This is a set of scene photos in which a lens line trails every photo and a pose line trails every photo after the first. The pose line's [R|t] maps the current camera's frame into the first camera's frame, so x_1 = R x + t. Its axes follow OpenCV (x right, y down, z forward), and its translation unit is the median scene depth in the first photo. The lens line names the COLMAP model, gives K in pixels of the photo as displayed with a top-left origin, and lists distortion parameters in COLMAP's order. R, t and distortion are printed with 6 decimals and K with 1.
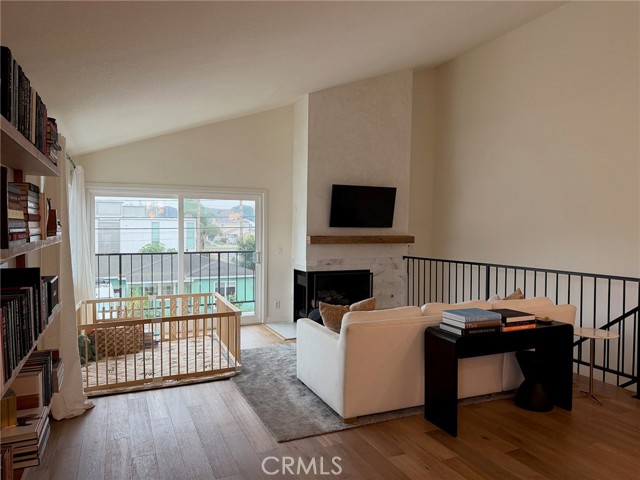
lens RADIAL K [[447.6, 0, 322.6], [0, 447.6, 240.0], [0, 0, 1]] dist [0.081854, -0.108968]
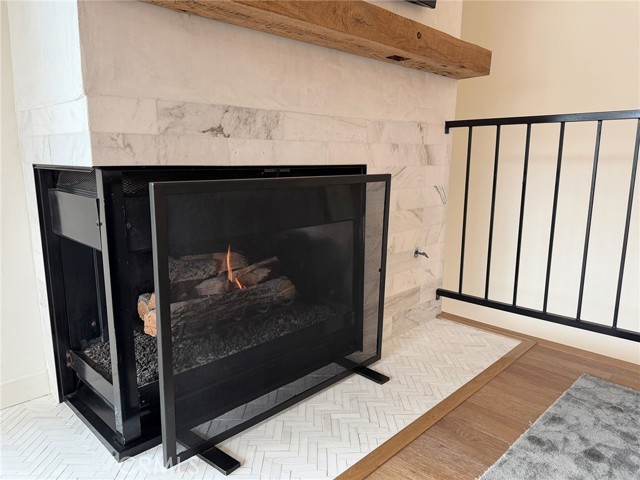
lens RADIAL K [[447.6, 0, 322.6], [0, 447.6, 240.0], [0, 0, 1]] dist [0.081854, -0.108968]
pose [[0.927262, -0.071430, 0.367537, -0.019987], [0.012615, 0.987036, 0.160002, 0.067705], [-0.374201, -0.143727, 0.916142, 0.762027]]
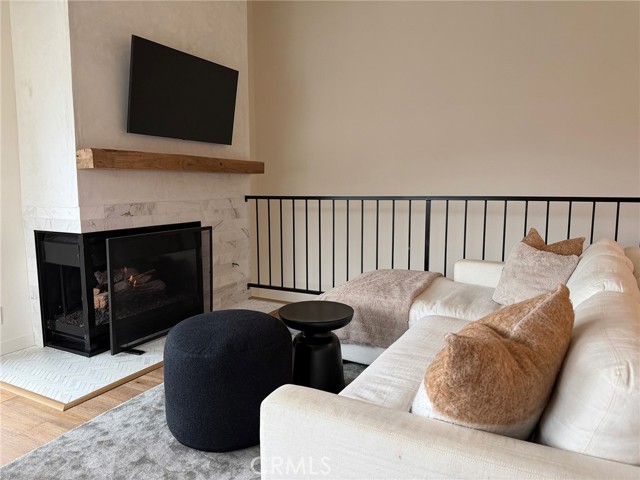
lens RADIAL K [[447.6, 0, 322.6], [0, 447.6, 240.0], [0, 0, 1]] dist [0.081854, -0.108968]
pose [[0.786793, -0.087277, 0.611015, -0.115054], [0.025090, 0.993656, 0.109626, 0.032570], [-0.616706, -0.070923, 0.783992, 0.478608]]
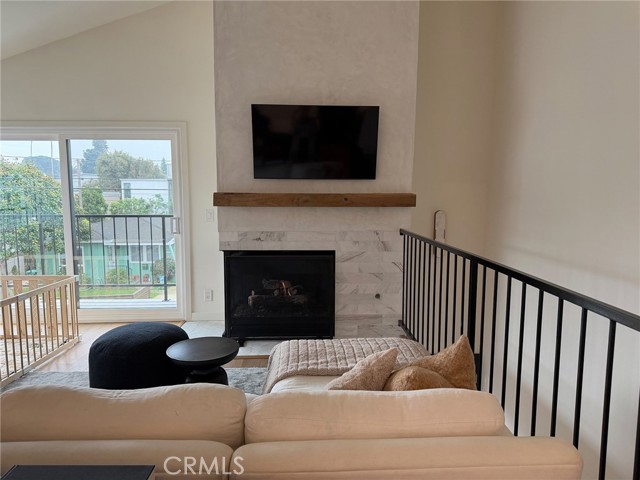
lens RADIAL K [[447.6, 0, 322.6], [0, 447.6, 240.0], [0, 0, 1]] dist [0.081854, -0.108968]
pose [[0.931182, 0.037156, -0.362657, 0.307686], [-0.007585, 0.996552, 0.082627, 0.002931], [0.364476, -0.074190, 0.928253, 0.441149]]
